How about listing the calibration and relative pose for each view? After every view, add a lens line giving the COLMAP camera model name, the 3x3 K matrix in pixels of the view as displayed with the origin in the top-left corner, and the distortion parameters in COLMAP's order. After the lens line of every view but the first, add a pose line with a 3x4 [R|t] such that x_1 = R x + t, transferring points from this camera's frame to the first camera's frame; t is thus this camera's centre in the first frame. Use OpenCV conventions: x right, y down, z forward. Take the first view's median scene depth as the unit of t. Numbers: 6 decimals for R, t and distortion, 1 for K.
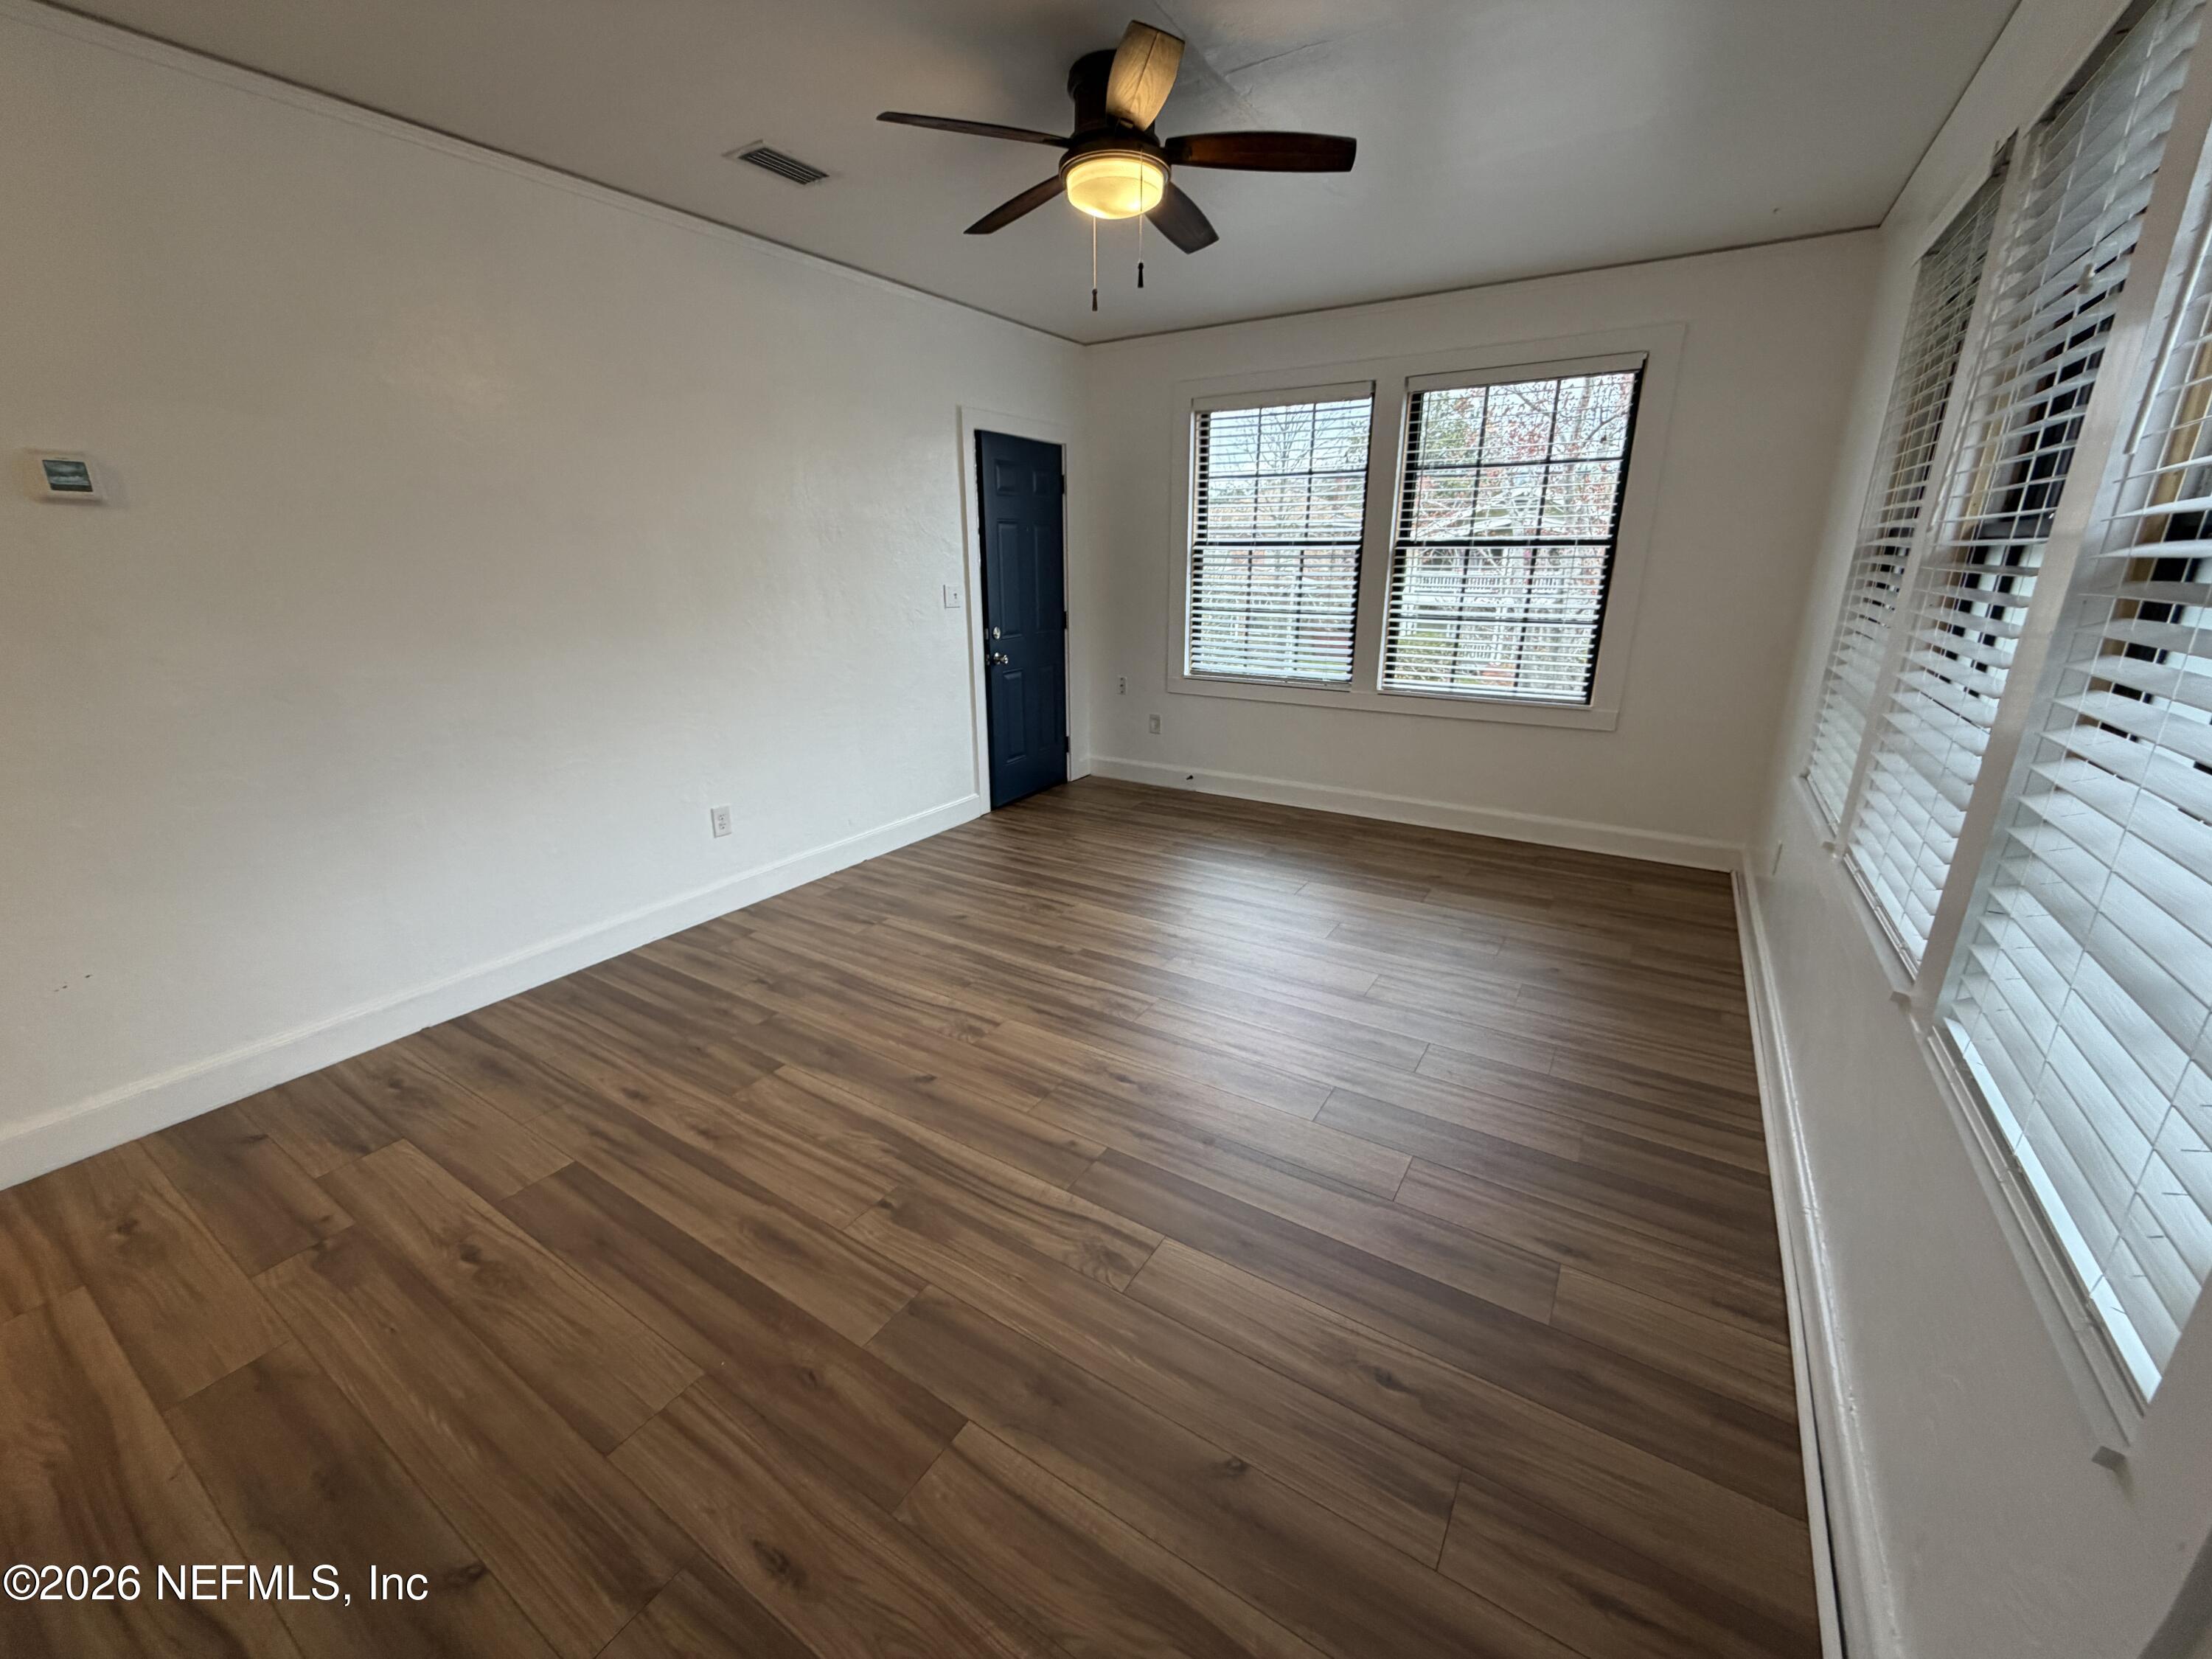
lens RADIAL K [[881.8, 0, 1100.4], [0, 881.8, 830.6], [0, 0, 1]] dist [0.001305, -0.000276]
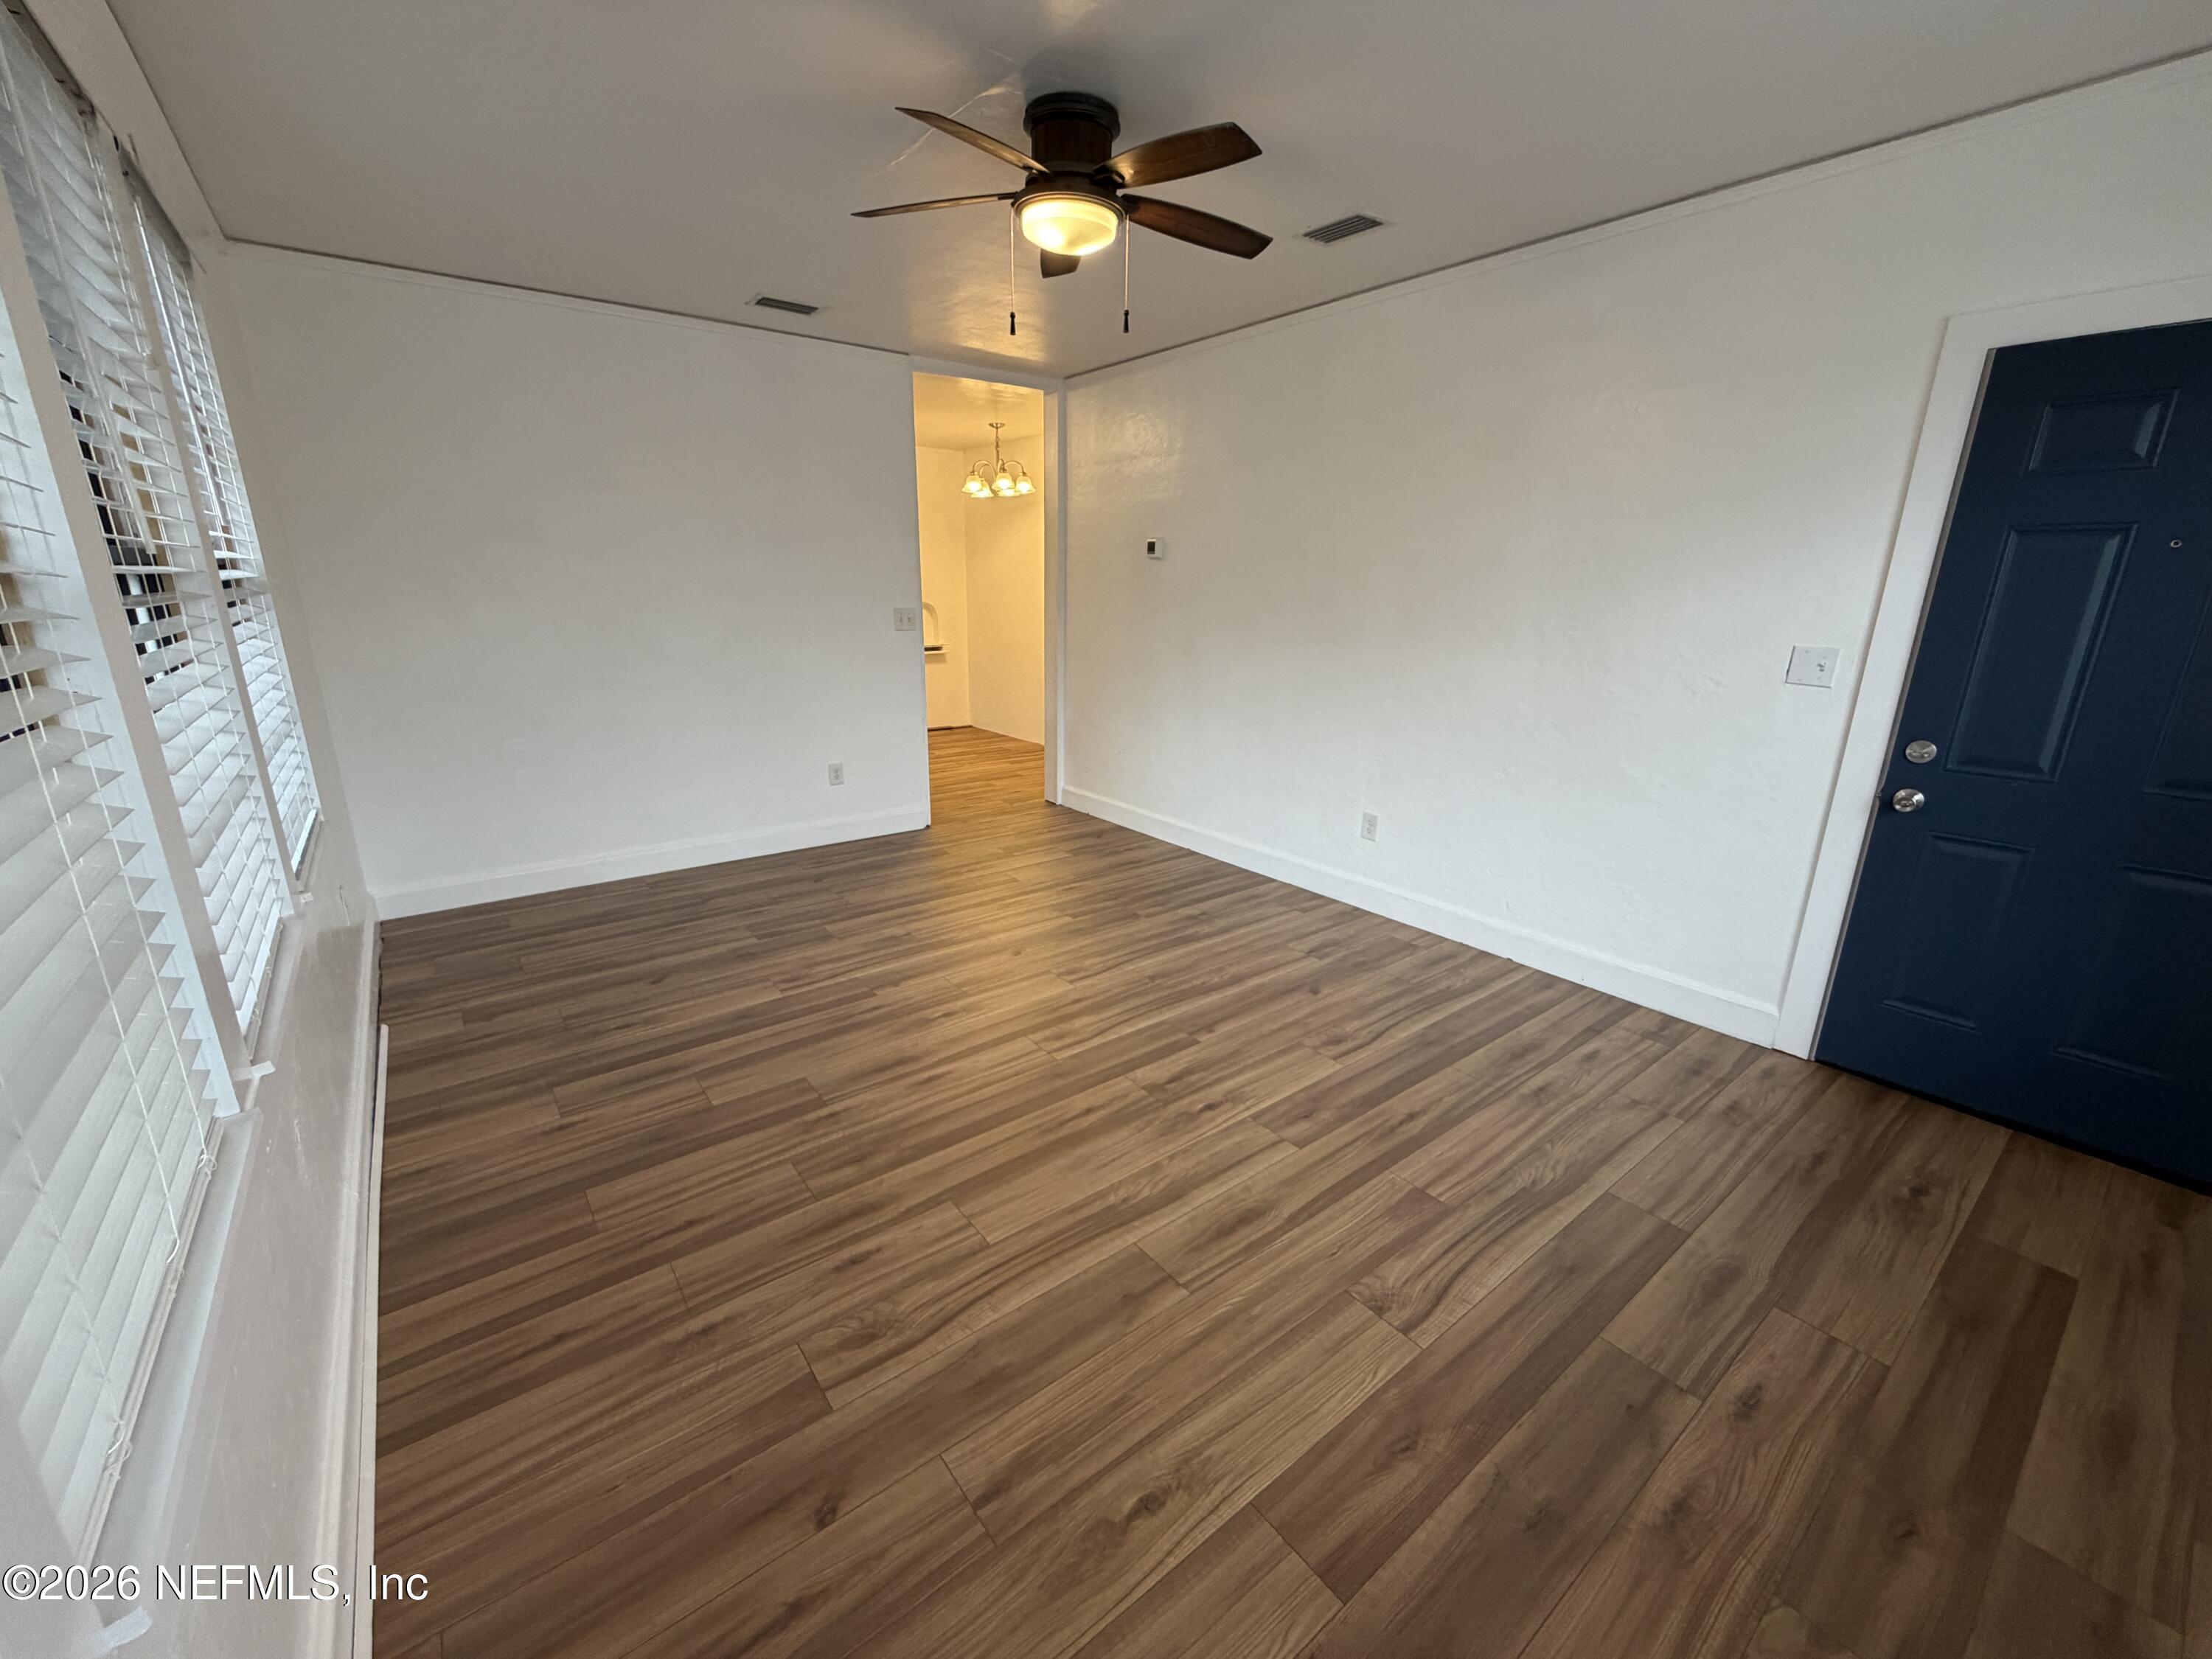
lens RADIAL K [[881.8, 0, 1099.6], [0, 881.8, 829.8], [0, 0, 1]] dist [0.001305, -0.000276]
pose [[-0.339474, 0.256397, -0.904996, 0.733093], [-0.295666, 0.884277, 0.361435, -0.327423], [0.892939, 0.390274, -0.224381, 1.021374]]
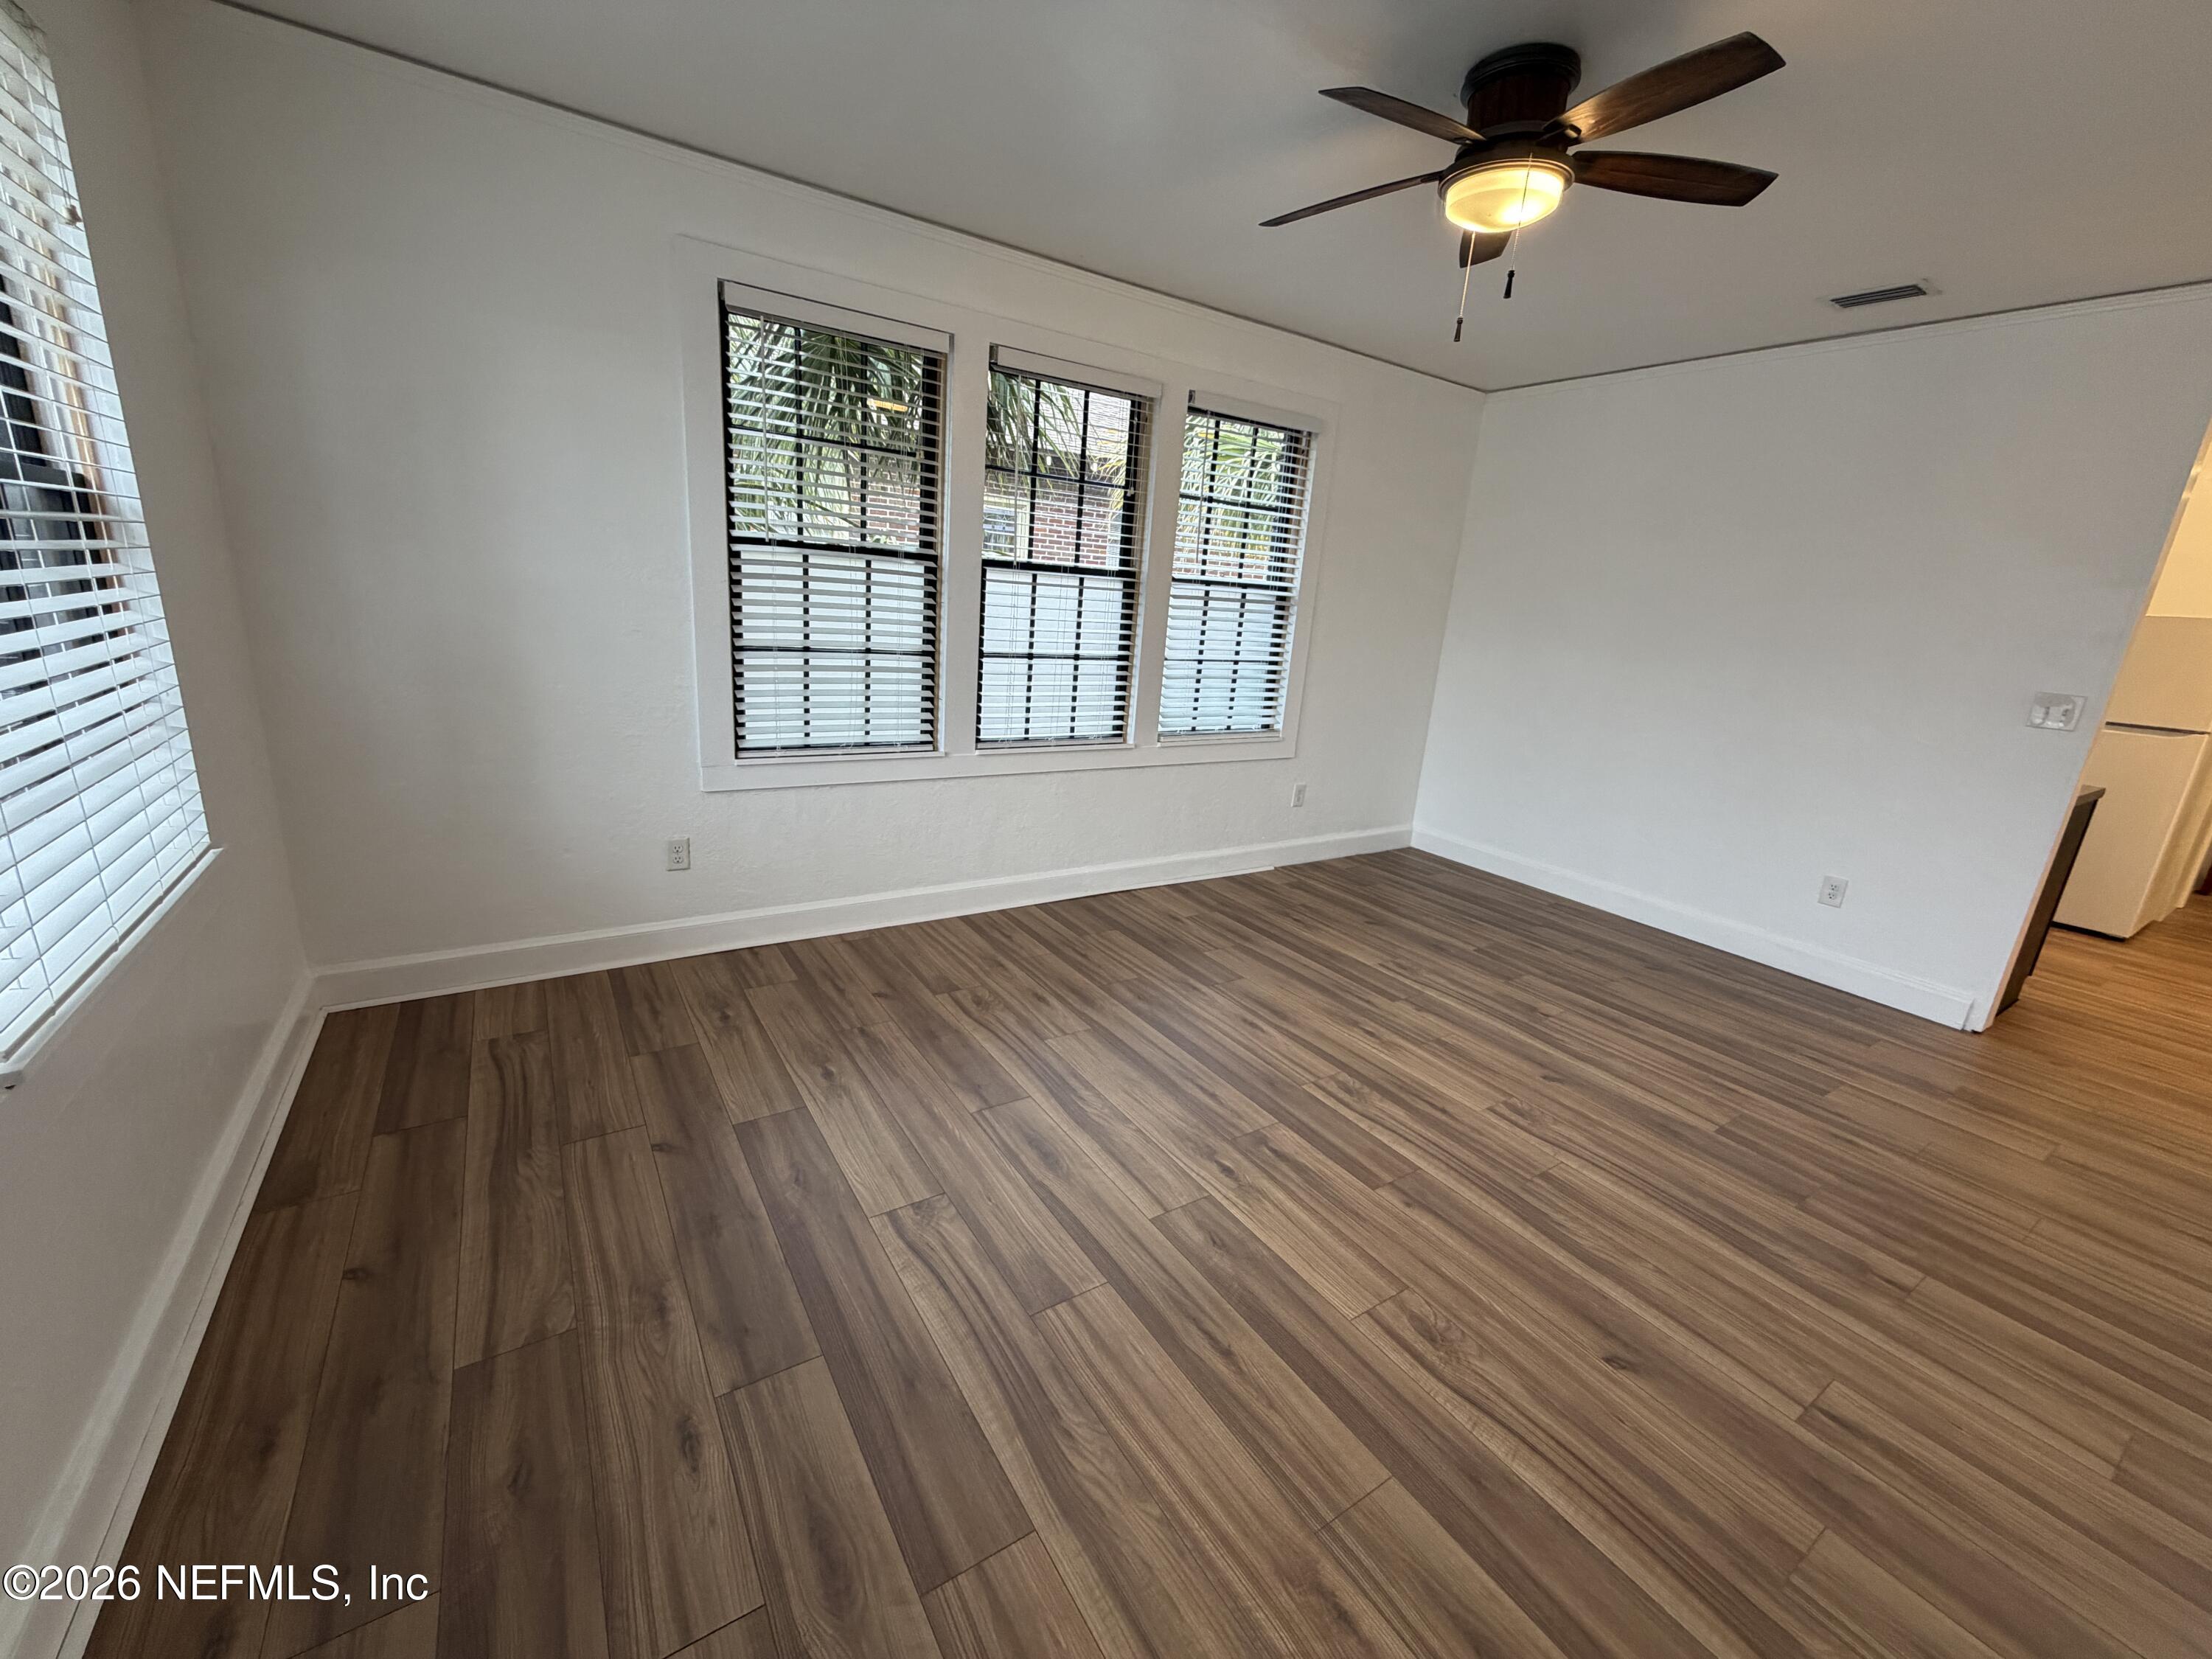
lens RADIAL K [[881.8, 0, 1104.7], [0, 881.8, 833.2], [0, 0, 1]] dist [0.001305, -0.000276]
pose [[-0.910387, -0.168109, 0.378067, -0.040072], [0.060594, 0.849719, 0.523742, -0.448835], [-0.409297, 0.499716, -0.763387, 1.448676]]
